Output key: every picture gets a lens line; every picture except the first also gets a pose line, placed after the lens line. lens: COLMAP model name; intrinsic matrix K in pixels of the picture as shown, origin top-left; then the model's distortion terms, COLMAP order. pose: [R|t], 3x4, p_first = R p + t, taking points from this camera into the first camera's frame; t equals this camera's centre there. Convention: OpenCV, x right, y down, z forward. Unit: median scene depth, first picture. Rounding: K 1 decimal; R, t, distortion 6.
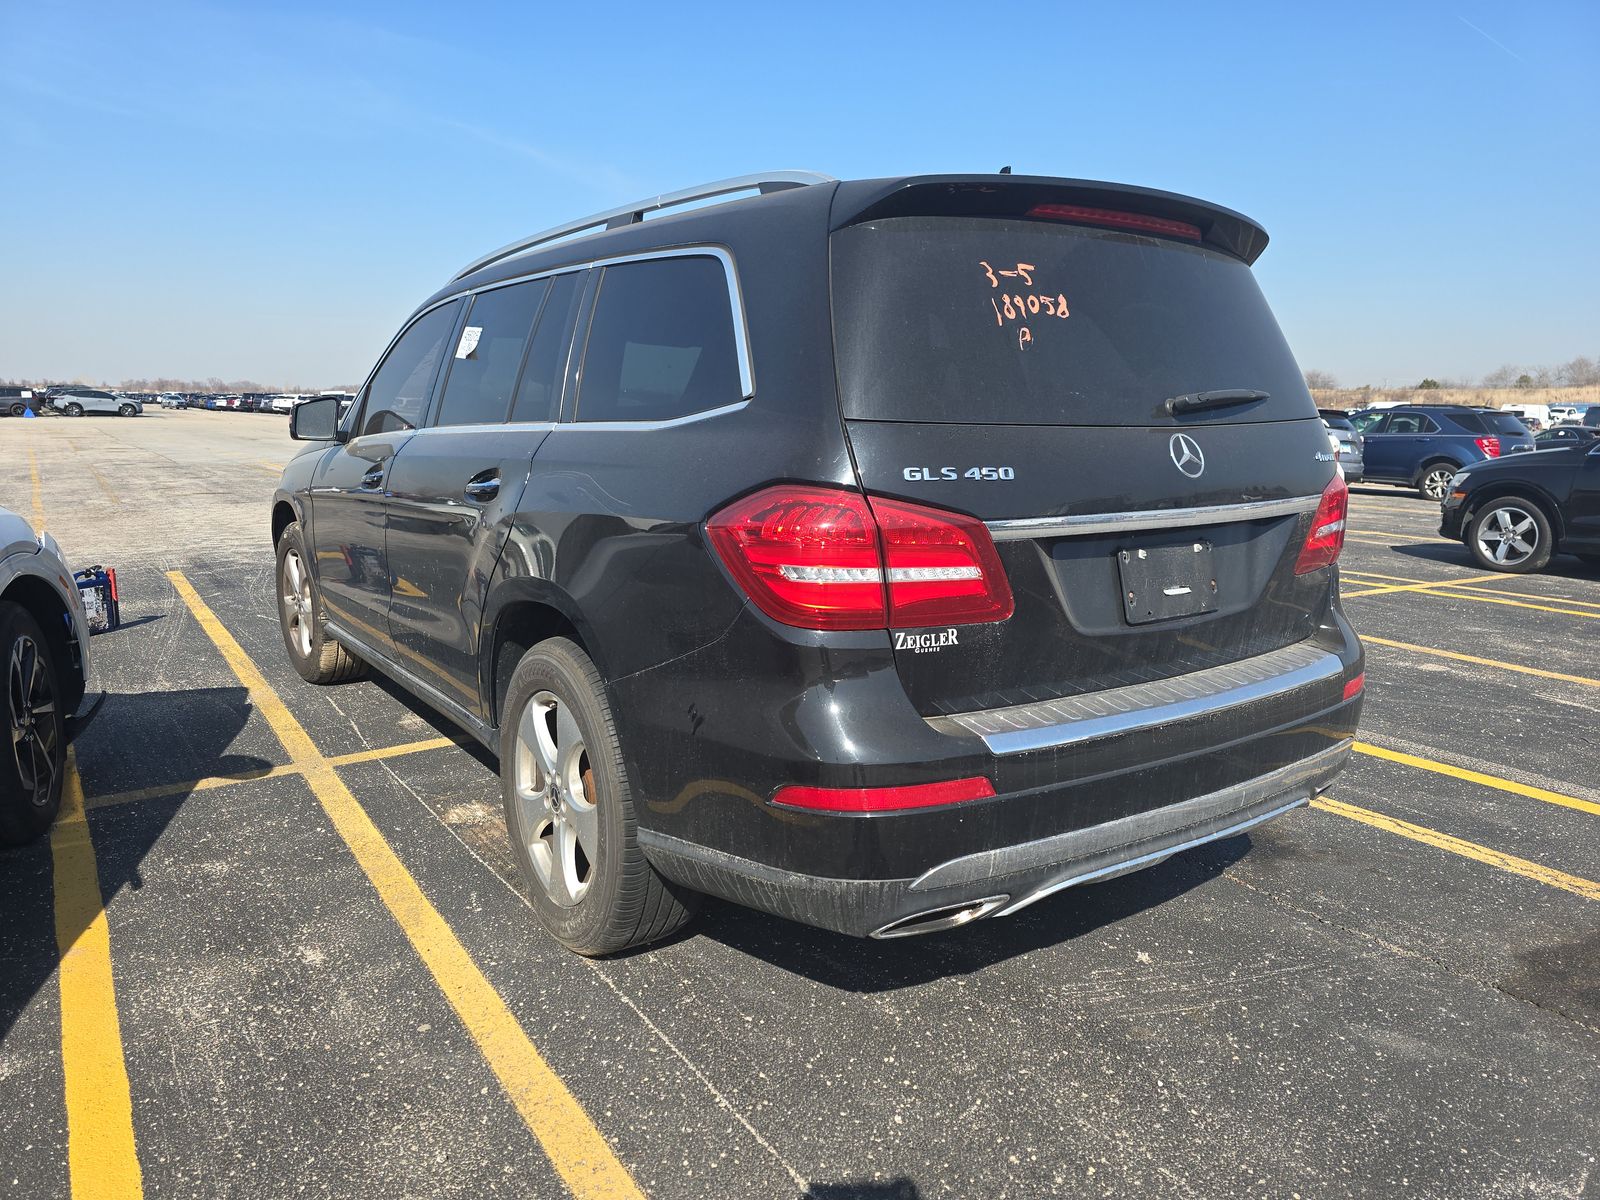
lens RADIAL K [[1161.5, 0, 800.0], [0, 1161.5, 600.0], [0, 0, 1]] dist [0.024794, -0.004907]
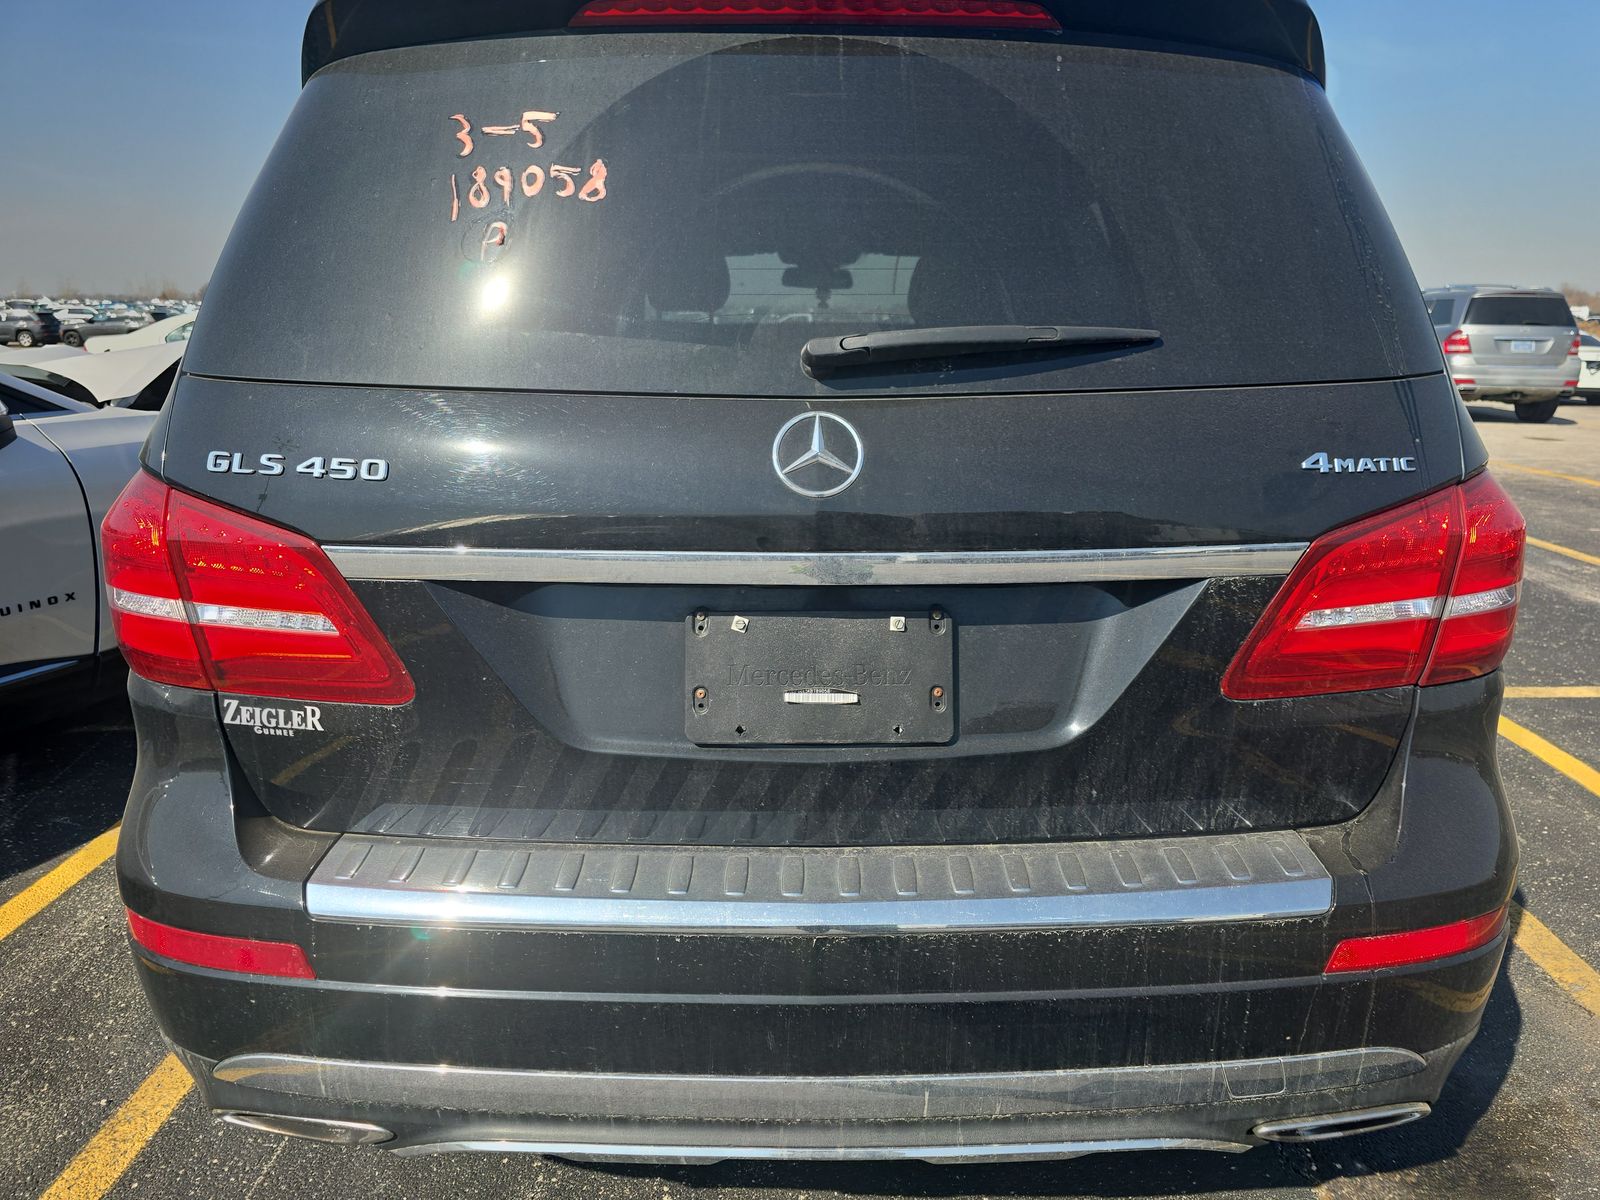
lens RADIAL K [[1178.9, 0, 919.5], [0, 1178.9, 576.8], [0, 0, 1]] dist [0.001589, 0.000313]
pose [[0.825971, 0.127188, -0.549176, 0.710523], [-0.096642, 0.991740, 0.084333, -0.124983], [0.555366, -0.016583, 0.831441, 0.610754]]
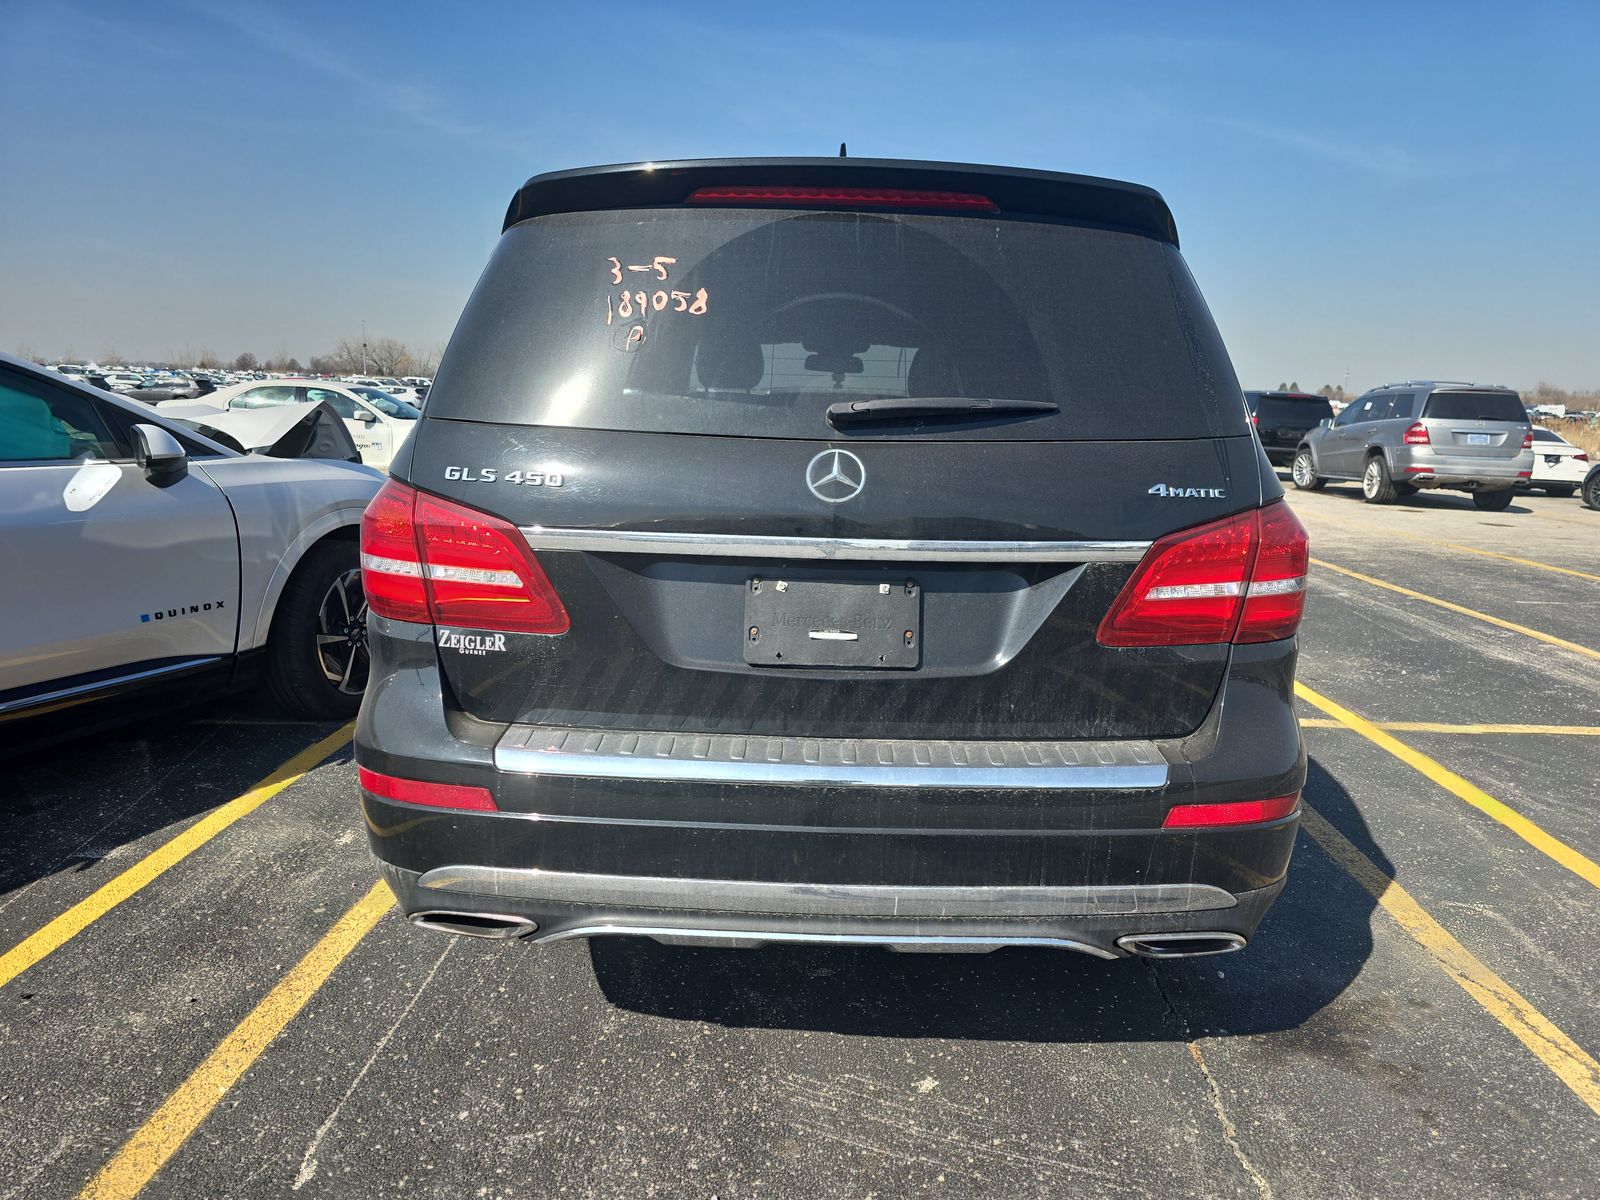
lens RADIAL K [[1178.9, 0, 919.5], [0, 1178.9, 576.8], [0, 0, 1]] dist [0.001589, 0.000313]
pose [[0.821993, 0.107890, -0.559184, 0.912133], [-0.119587, 0.992699, 0.015743, -0.076193], [0.556800, 0.053930, 0.828894, 0.353073]]
